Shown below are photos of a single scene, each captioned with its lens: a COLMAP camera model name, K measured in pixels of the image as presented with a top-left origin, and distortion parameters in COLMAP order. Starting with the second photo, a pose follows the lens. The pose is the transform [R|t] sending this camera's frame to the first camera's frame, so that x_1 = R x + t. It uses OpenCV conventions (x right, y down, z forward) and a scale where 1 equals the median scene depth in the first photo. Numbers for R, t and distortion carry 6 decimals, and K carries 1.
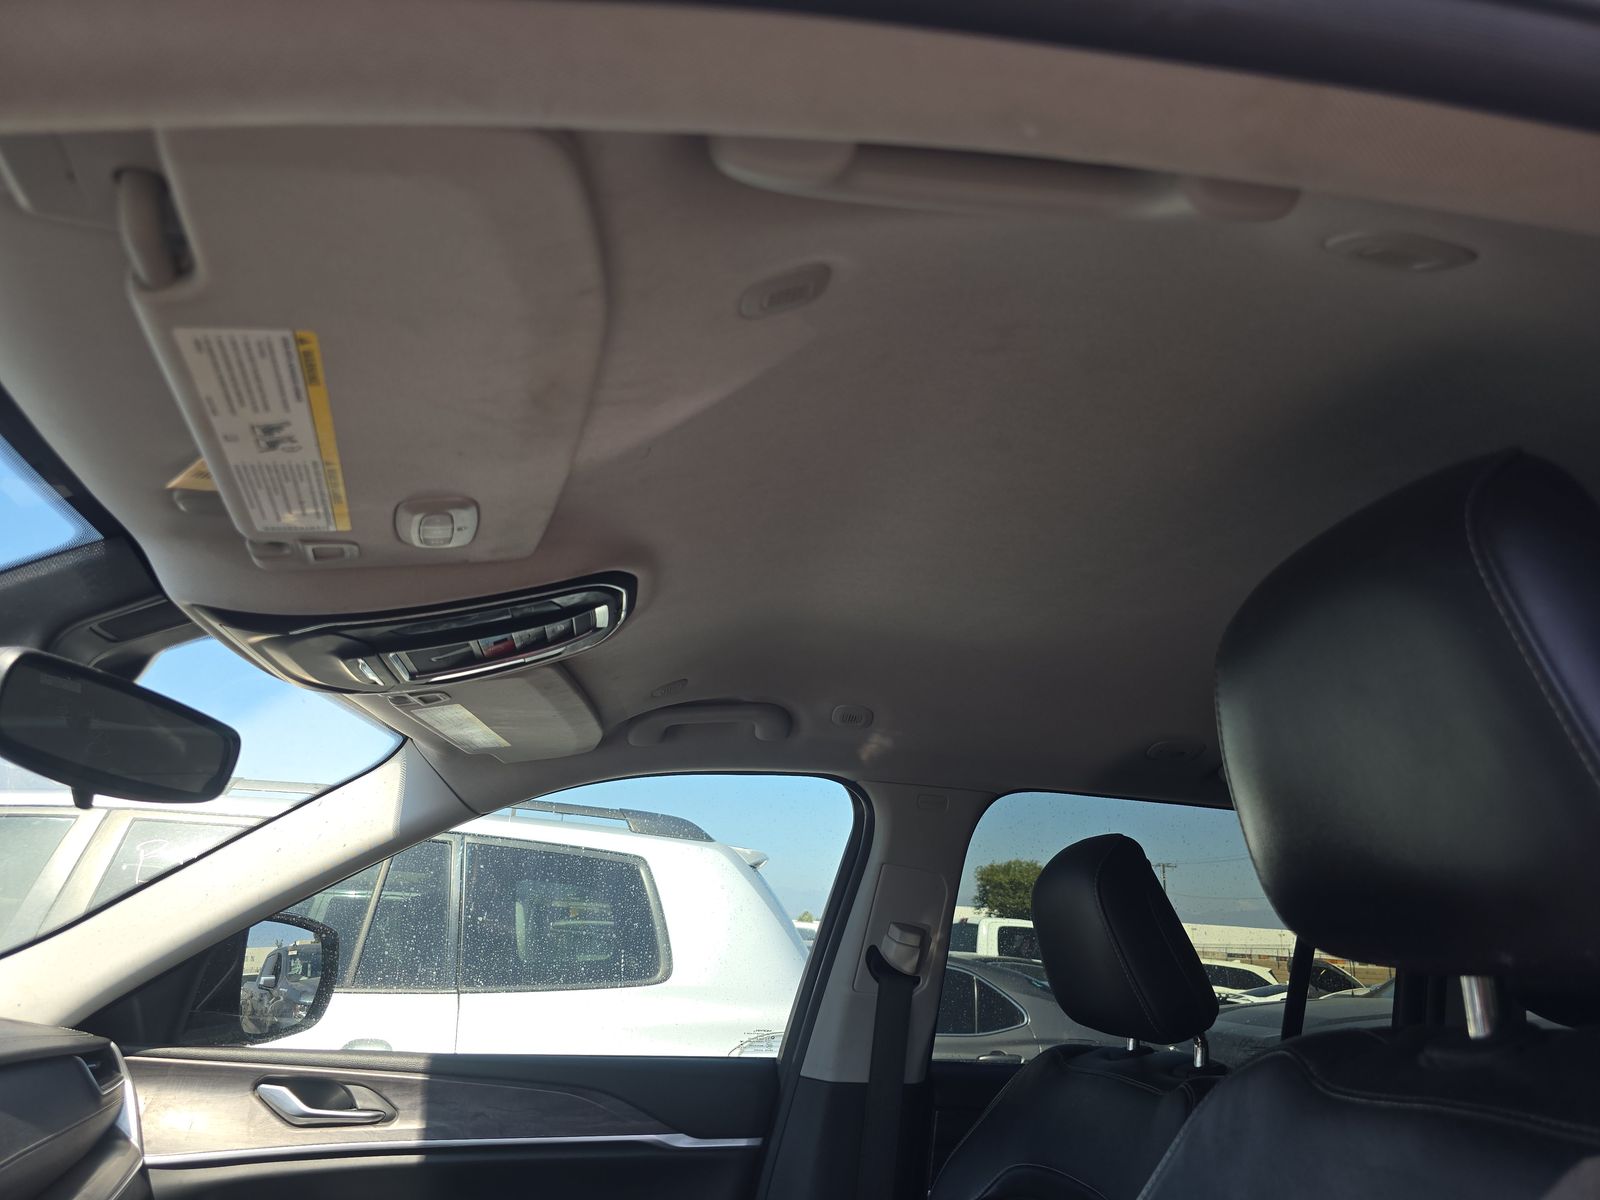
lens RADIAL K [[1101.1, 0, 802.0], [0, 1101.1, 596.9], [0, 0, 1]] dist [0.051389, -0.035156]
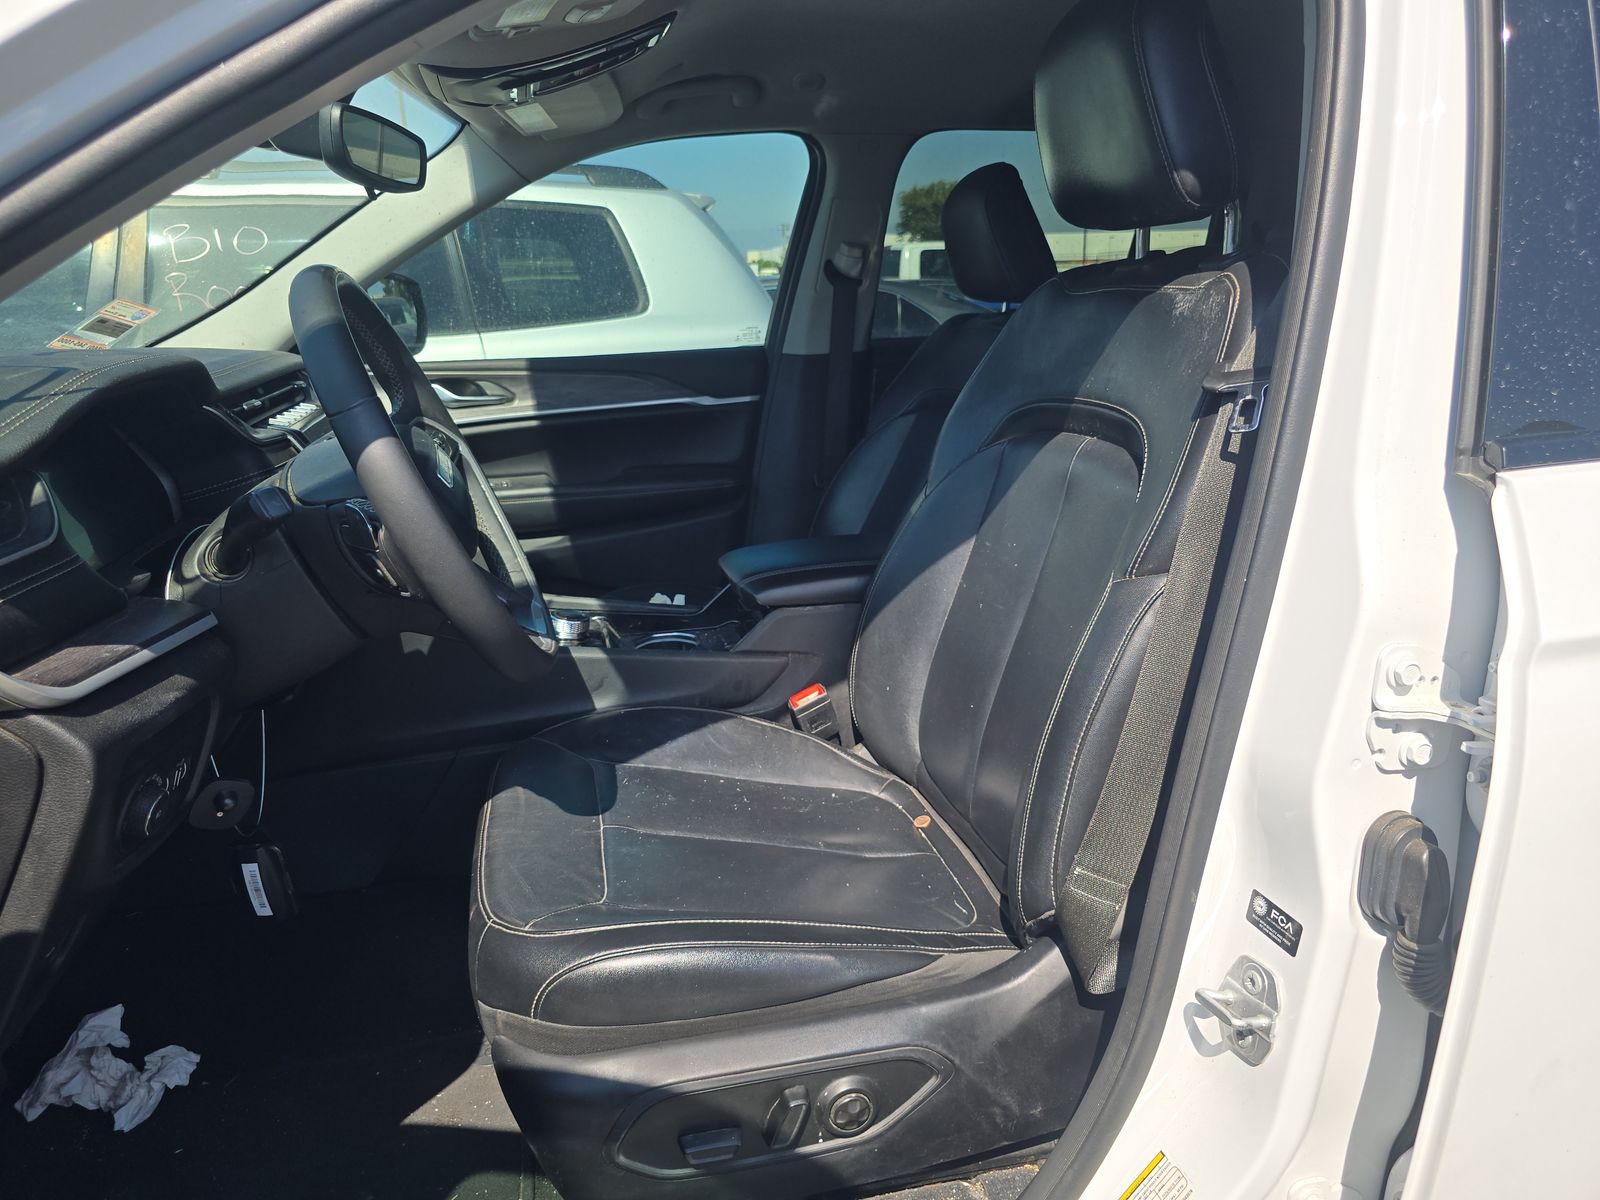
lens RADIAL K [[1101.1, 0, 792.2], [0, 1101.1, 596.9], [0, 0, 1]] dist [0.051389, -0.035156]
pose [[0.995244, -0.091881, 0.032368, -0.065994], [0.059075, 0.833447, 0.549433, -0.098517], [-0.077459, -0.544907, 0.834911, -0.389871]]
